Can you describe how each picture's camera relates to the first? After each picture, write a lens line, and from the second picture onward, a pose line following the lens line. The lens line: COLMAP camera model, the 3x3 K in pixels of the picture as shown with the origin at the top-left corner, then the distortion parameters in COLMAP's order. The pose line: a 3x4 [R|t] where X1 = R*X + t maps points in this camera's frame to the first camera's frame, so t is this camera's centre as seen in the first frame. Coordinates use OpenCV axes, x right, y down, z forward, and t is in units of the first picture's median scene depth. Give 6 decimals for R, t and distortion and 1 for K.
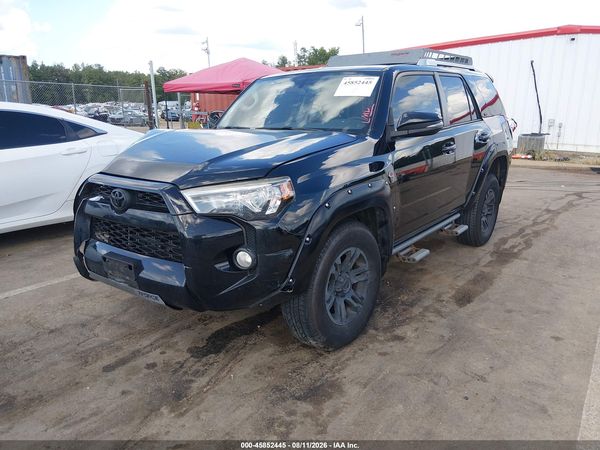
lens RADIAL K [[463.2, 0, 305.6], [0, 463.2, 227.5], [0, 0, 1]] dist [0.105087, -0.180057]
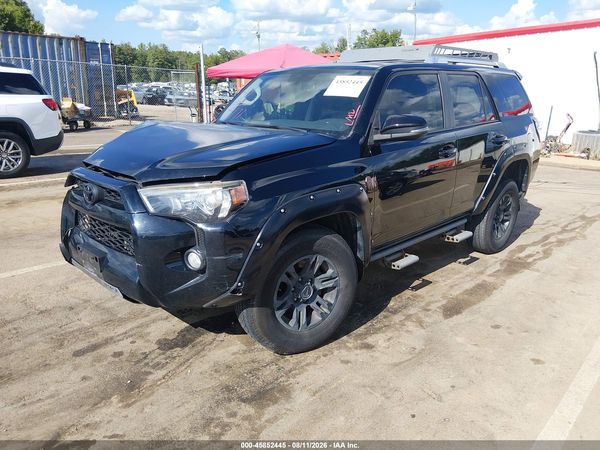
lens RADIAL K [[469.1, 0, 300.0], [0, 469.1, 225.0], [0, 0, 1]] dist [0.103397, -0.179229]
pose [[0.992078, 0.055801, -0.112552, 0.165181], [-0.053224, 0.998250, 0.025774, -0.037919], [0.113794, -0.019580, 0.993311, 0.003622]]
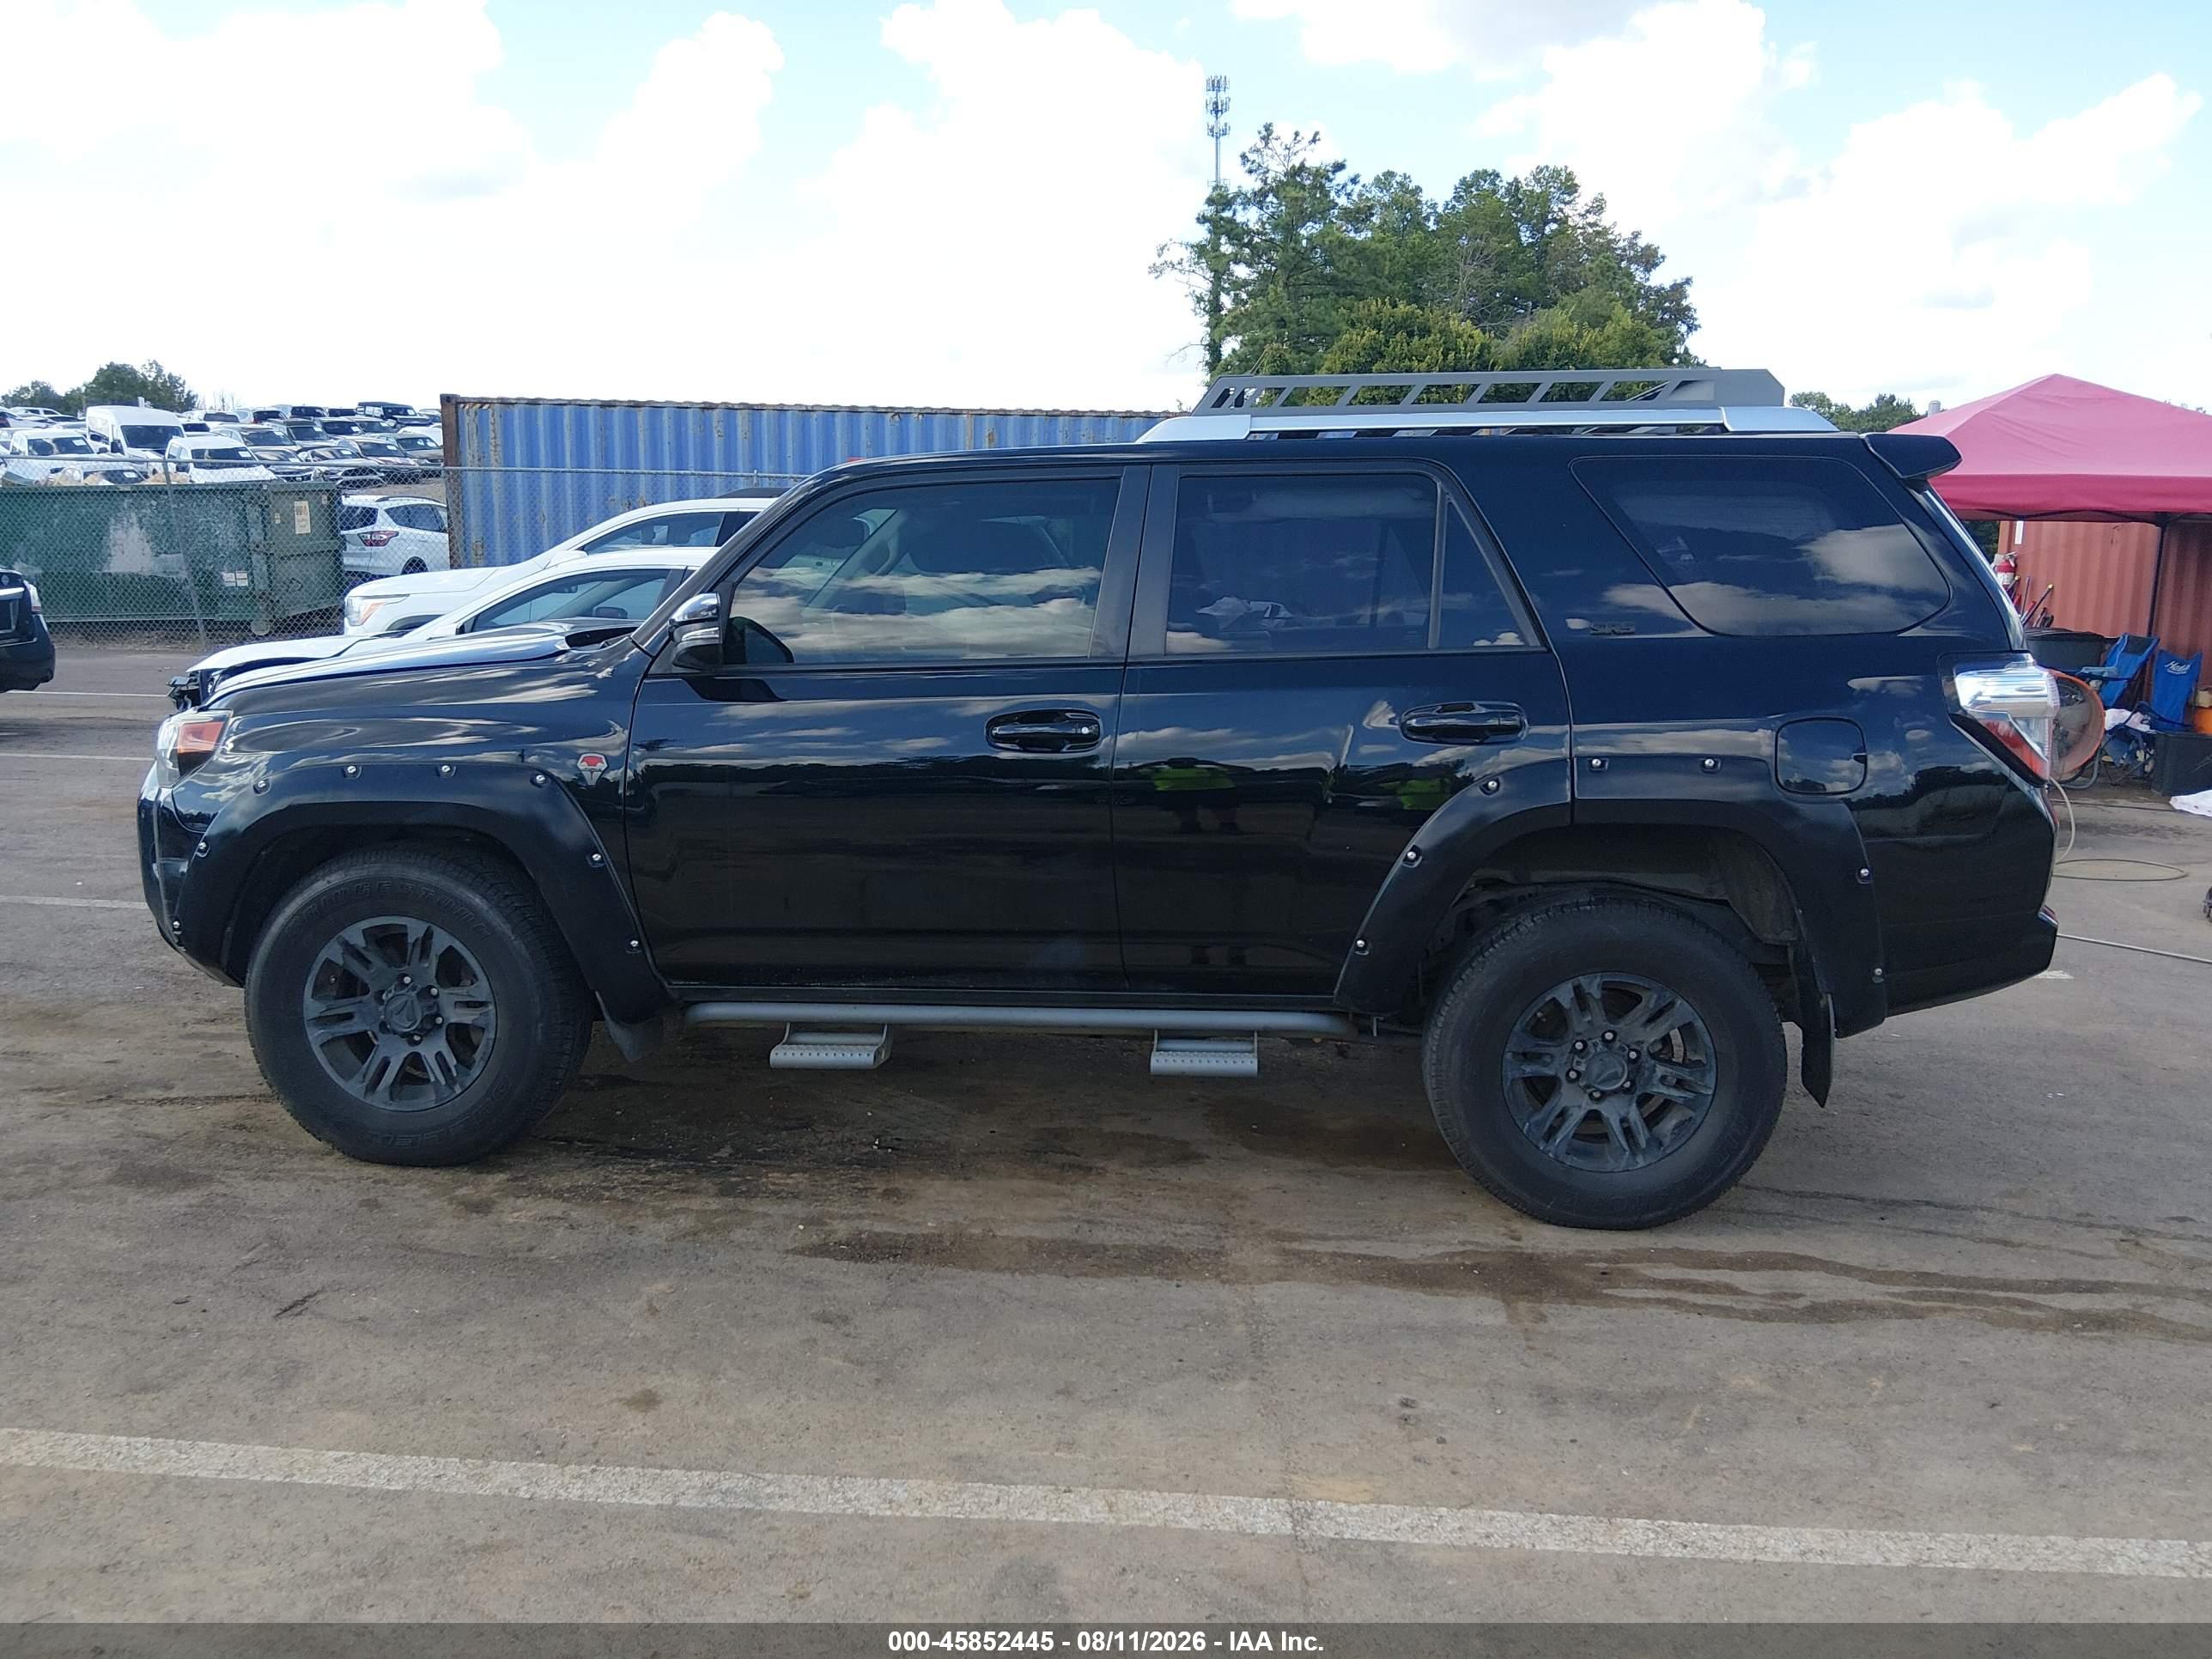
lens RADIAL K [[1683.9, 0, 1106.0], [0, 1683.9, 829.5], [0, 0, 1]] dist [0.107208, -0.204178]
pose [[0.545694, 0.147858, -0.824837, 1.601618], [-0.226102, 0.973784, 0.024974, -0.201766], [0.806905, 0.172869, 0.564818, 0.633298]]
